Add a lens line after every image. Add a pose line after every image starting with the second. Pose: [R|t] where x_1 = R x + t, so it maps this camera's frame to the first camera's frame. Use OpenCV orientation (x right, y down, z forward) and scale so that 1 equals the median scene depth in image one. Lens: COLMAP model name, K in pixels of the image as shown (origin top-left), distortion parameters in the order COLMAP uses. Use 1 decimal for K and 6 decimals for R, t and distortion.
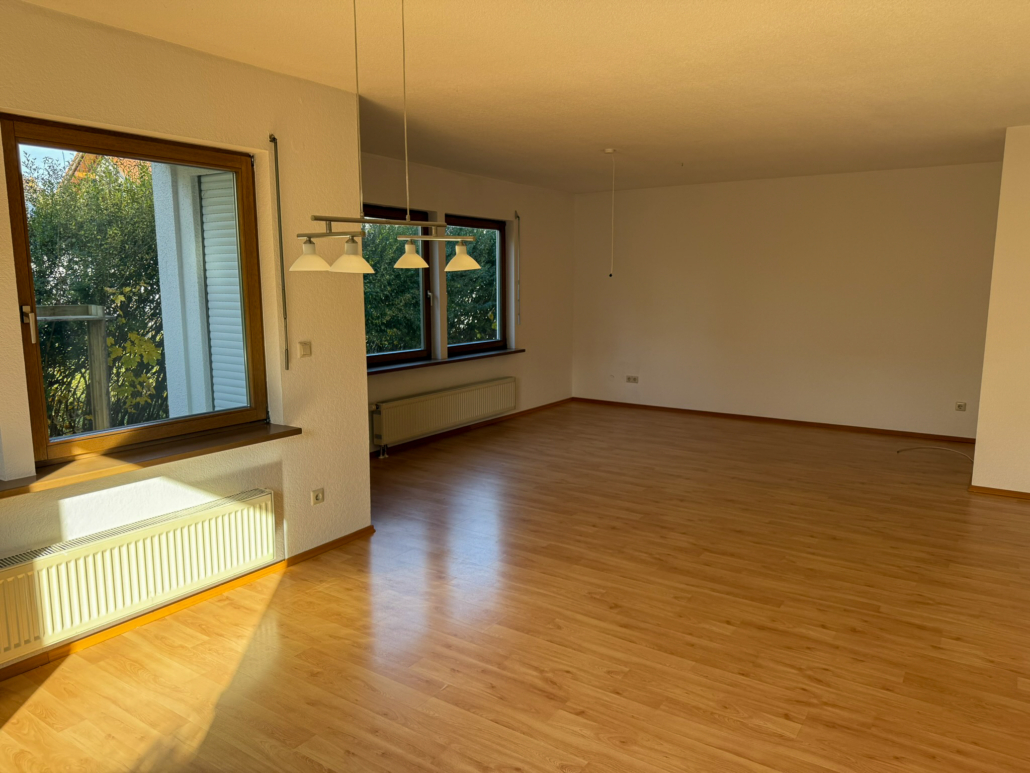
lens RADIAL K [[729.7, 0, 514.4], [0, 729.7, 384.6], [0, 0, 1]] dist [0.009540, -0.000956]
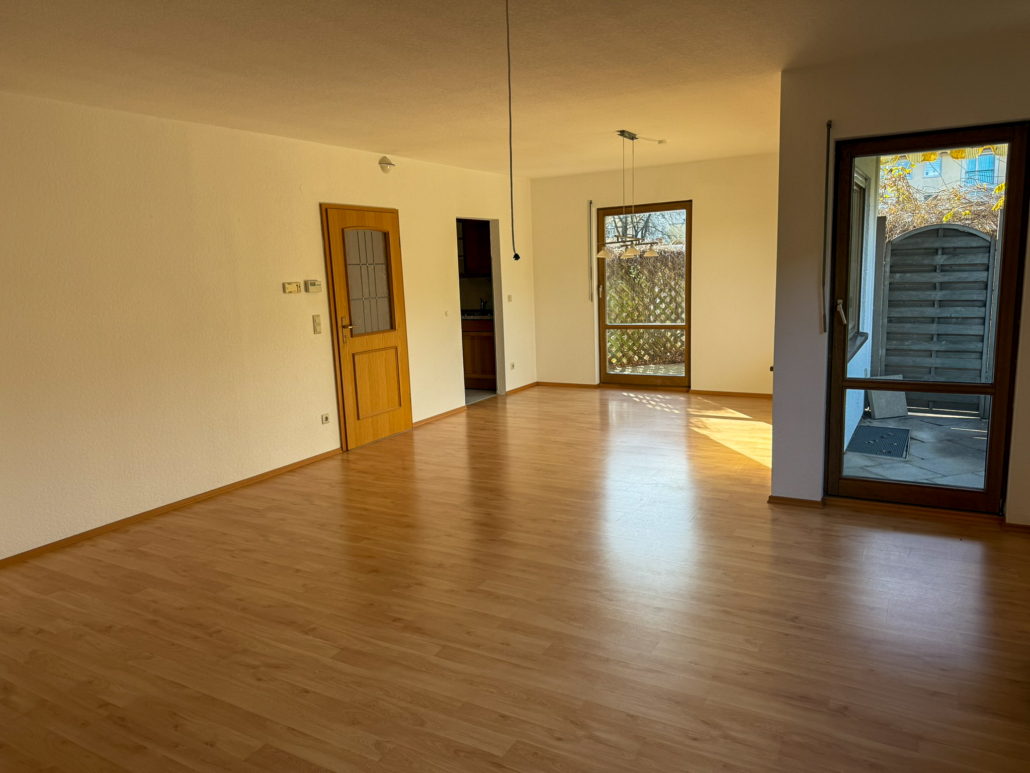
lens RADIAL K [[729.7, 0, 515.6], [0, 729.7, 387.1], [0, 0, 1]] dist [0.009540, -0.000956]
pose [[-0.996923, 0.049364, -0.060899, 0.223748], [0.028081, 0.950157, 0.310504, -0.293763], [0.073191, 0.307838, -0.948619, 1.979481]]
